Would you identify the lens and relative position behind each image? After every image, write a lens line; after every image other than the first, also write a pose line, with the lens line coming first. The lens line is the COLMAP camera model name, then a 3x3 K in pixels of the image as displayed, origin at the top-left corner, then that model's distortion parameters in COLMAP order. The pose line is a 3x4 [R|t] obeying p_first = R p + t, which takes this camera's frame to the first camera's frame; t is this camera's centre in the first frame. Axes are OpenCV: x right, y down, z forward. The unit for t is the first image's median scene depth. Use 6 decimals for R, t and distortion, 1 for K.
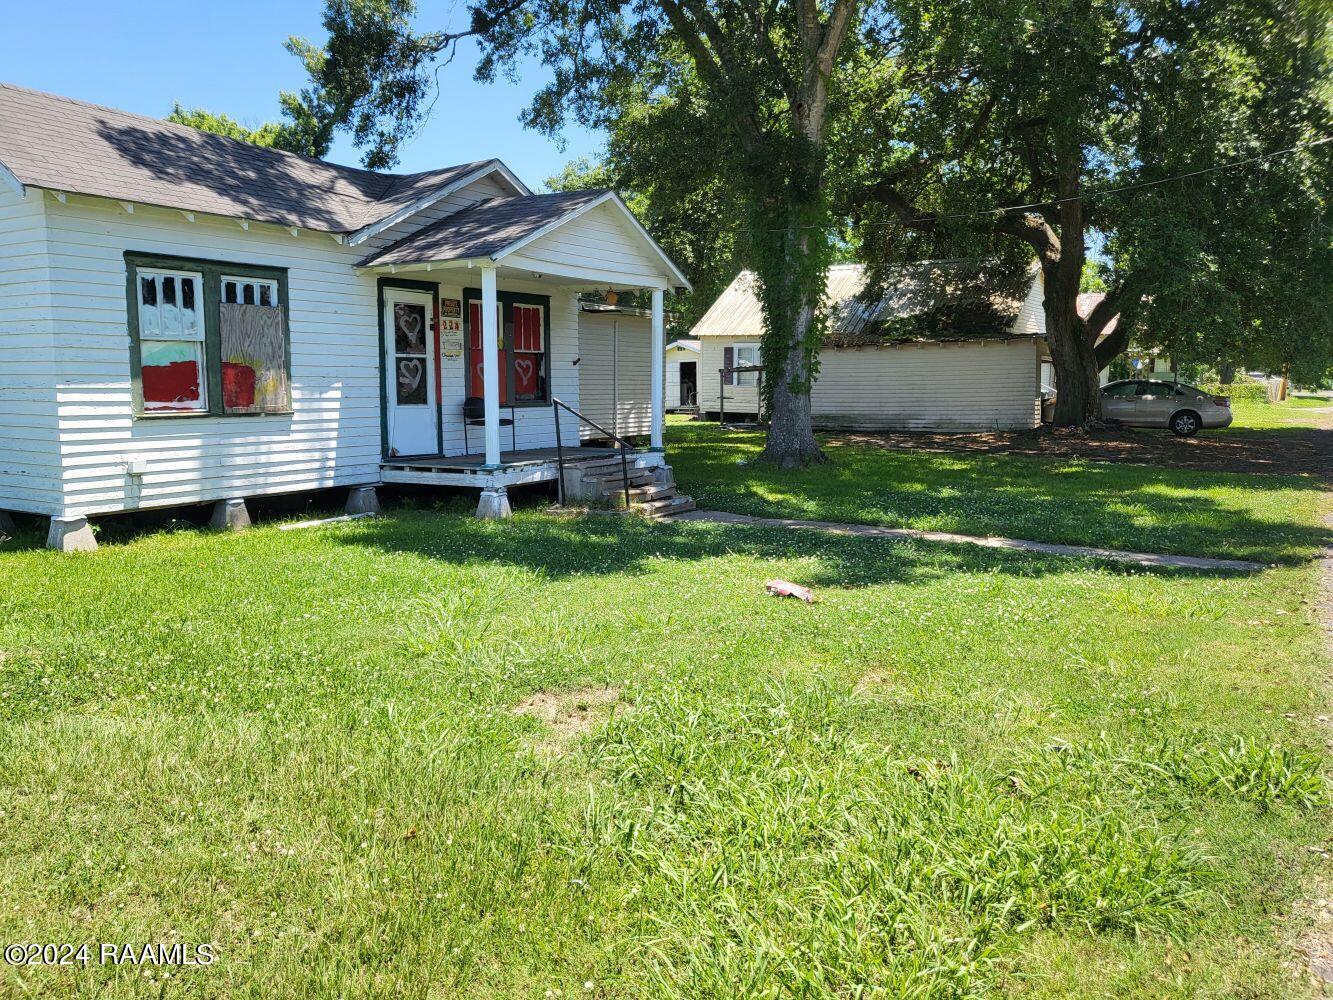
lens RADIAL K [[1048.8, 0, 667.3], [0, 1048.8, 497.4], [0, 0, 1]] dist [0.004892, 0.041361]
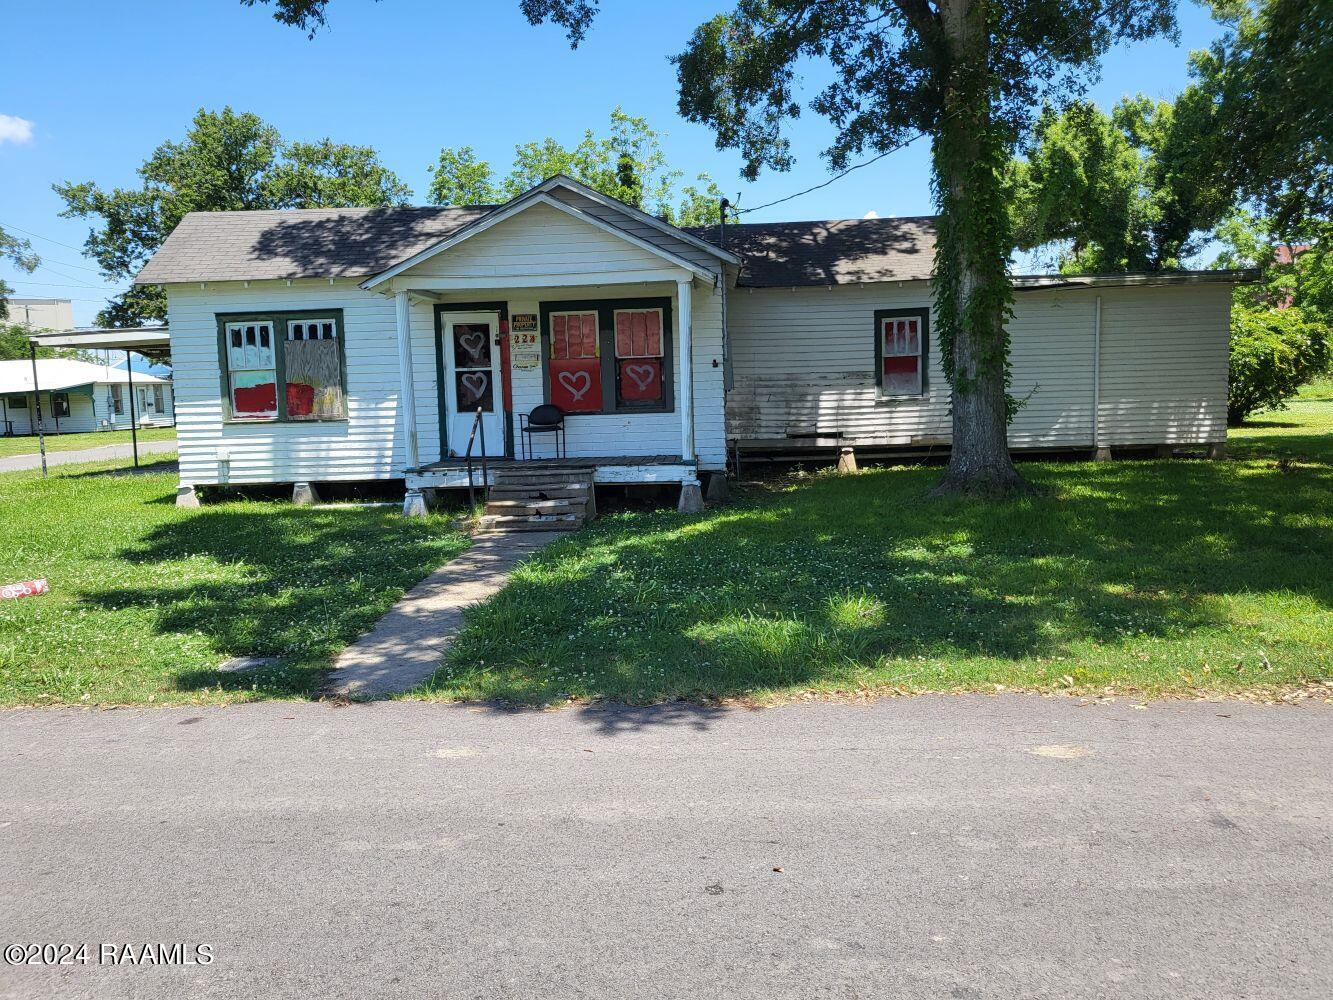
lens RADIAL K [[1048.8, 0, 664.5], [0, 1048.8, 492.9], [0, 0, 1]] dist [0.004892, 0.041361]
pose [[0.485030, 0.075264, -0.871253, 0.997888], [-0.067677, 0.996532, 0.048410, -0.082075], [0.871875, 0.035484, 0.488442, 0.732369]]
